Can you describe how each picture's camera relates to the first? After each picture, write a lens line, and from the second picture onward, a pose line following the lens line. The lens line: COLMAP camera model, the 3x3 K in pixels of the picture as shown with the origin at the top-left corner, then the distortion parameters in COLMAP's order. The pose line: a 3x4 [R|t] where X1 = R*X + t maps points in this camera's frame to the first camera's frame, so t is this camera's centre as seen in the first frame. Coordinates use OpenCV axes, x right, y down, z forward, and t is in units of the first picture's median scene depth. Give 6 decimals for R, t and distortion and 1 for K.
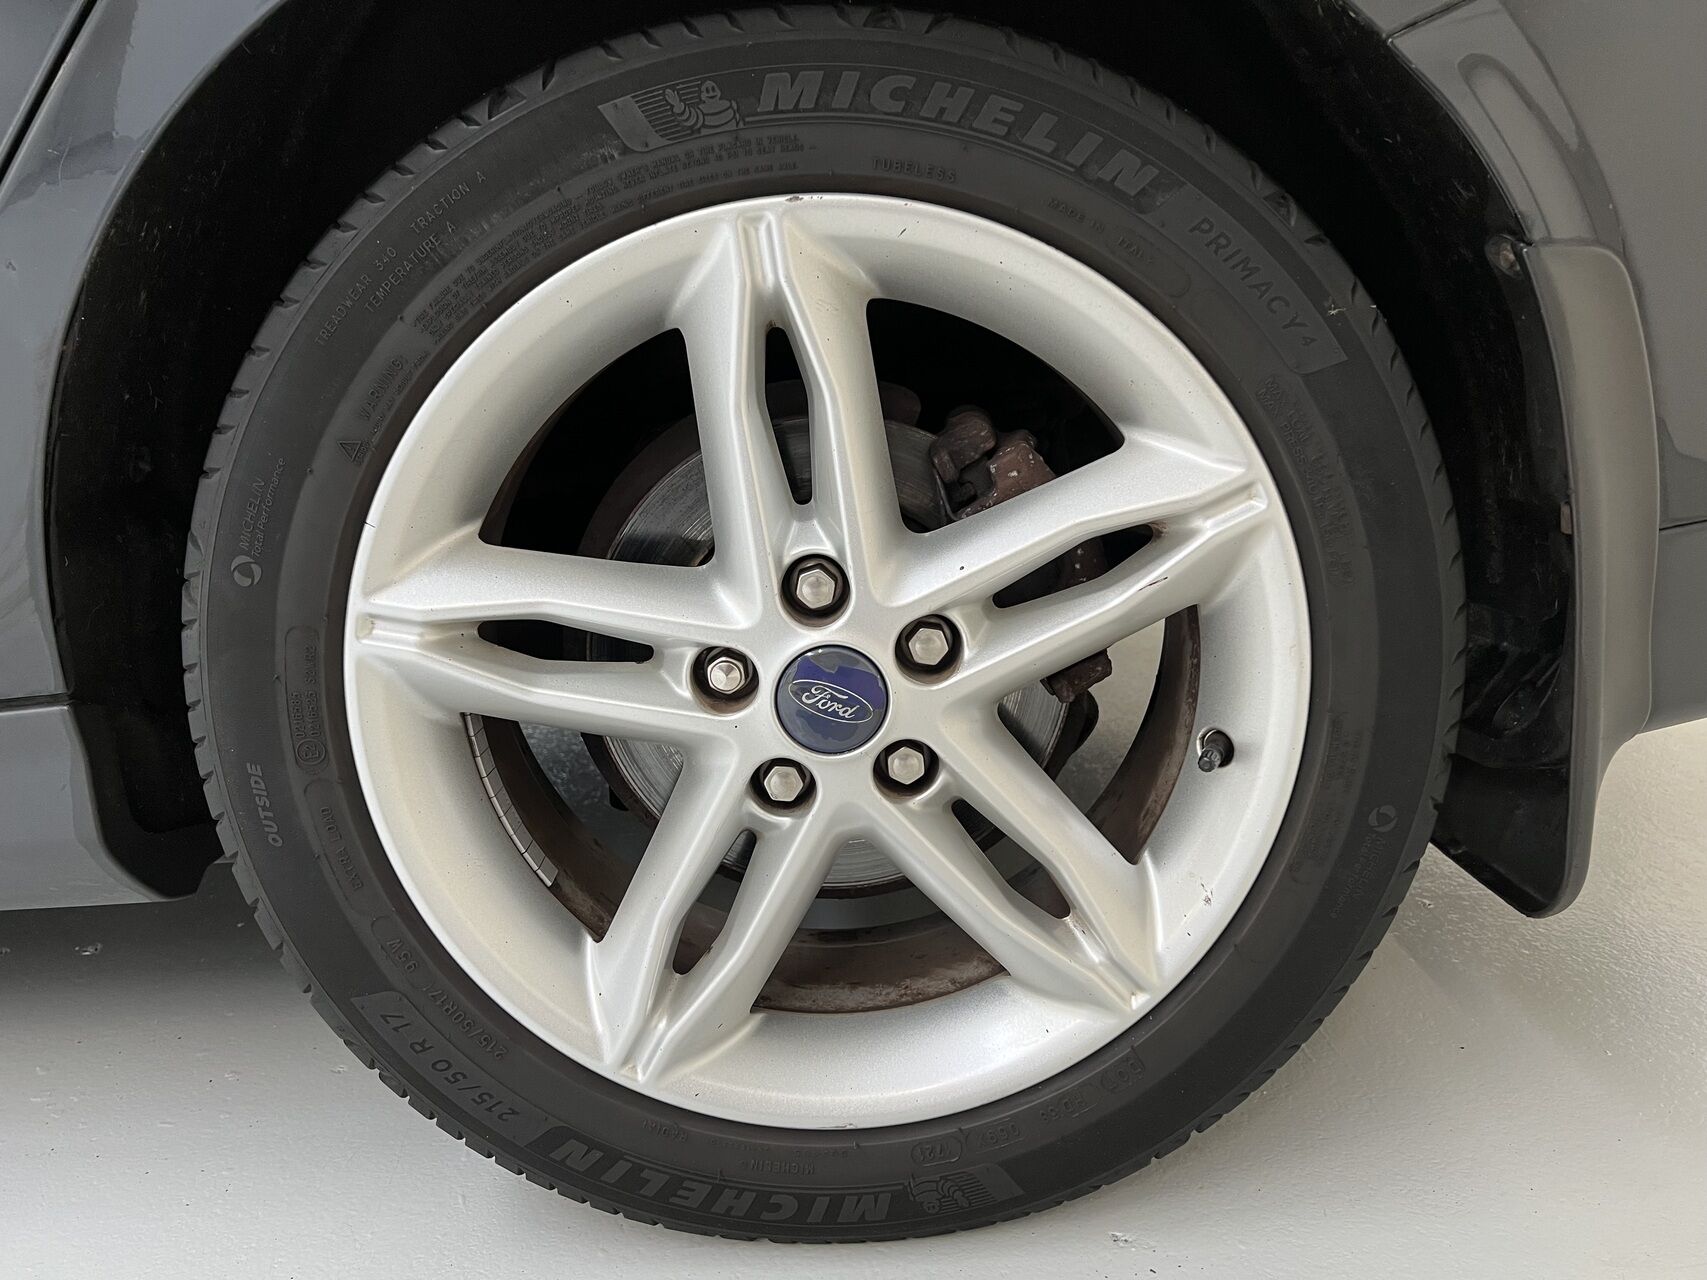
lens RADIAL K [[1341.1, 0, 860.9], [0, 1341.1, 654.8], [0, 0, 1]] dist [0.052790, -0.065404]
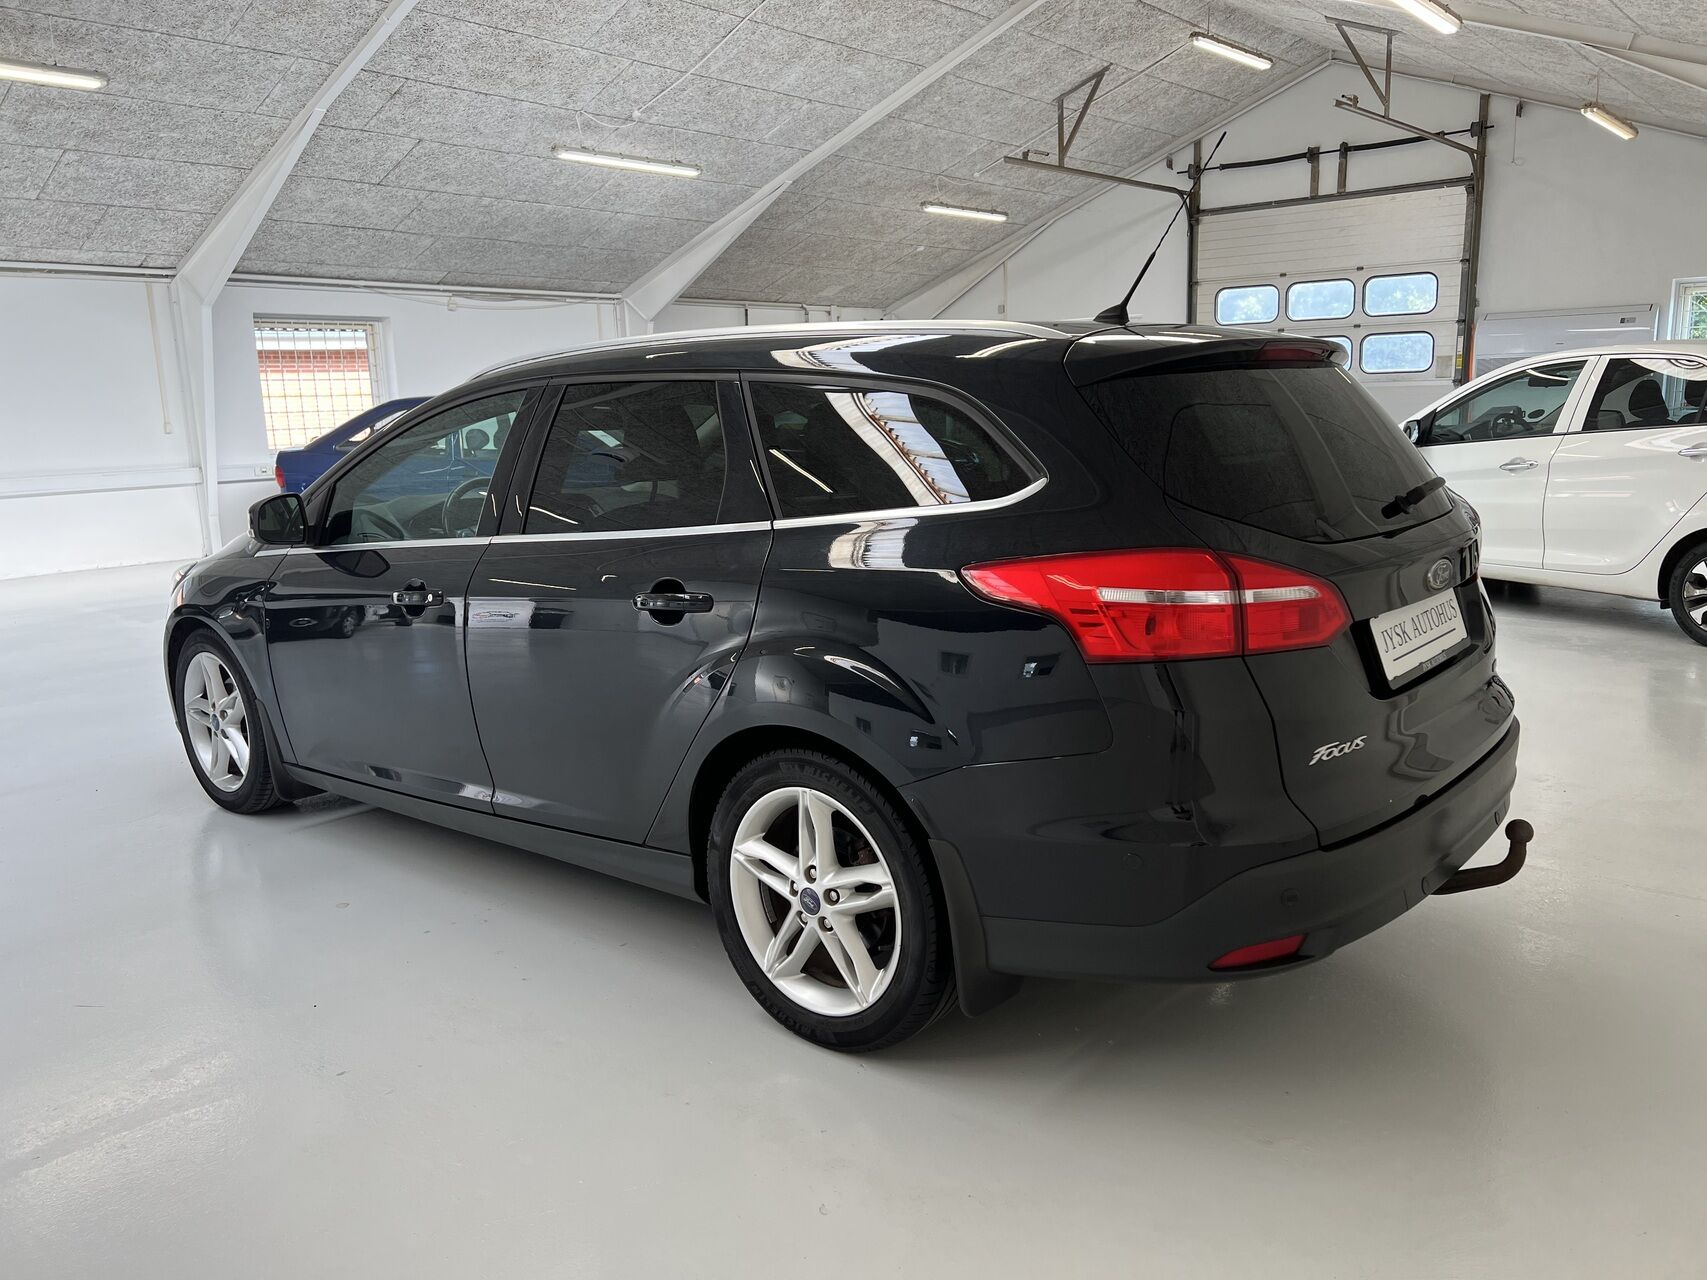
lens RADIAL K [[1341.1, 0, 854.9], [0, 1341.1, 641.6], [0, 0, 1]] dist [0.052790, -0.065404]
pose [[0.727135, 0.198968, -0.657028, 2.615560], [-0.212154, 0.975357, 0.060576, -1.017905], [0.652890, 0.095344, 0.751428, -2.079421]]
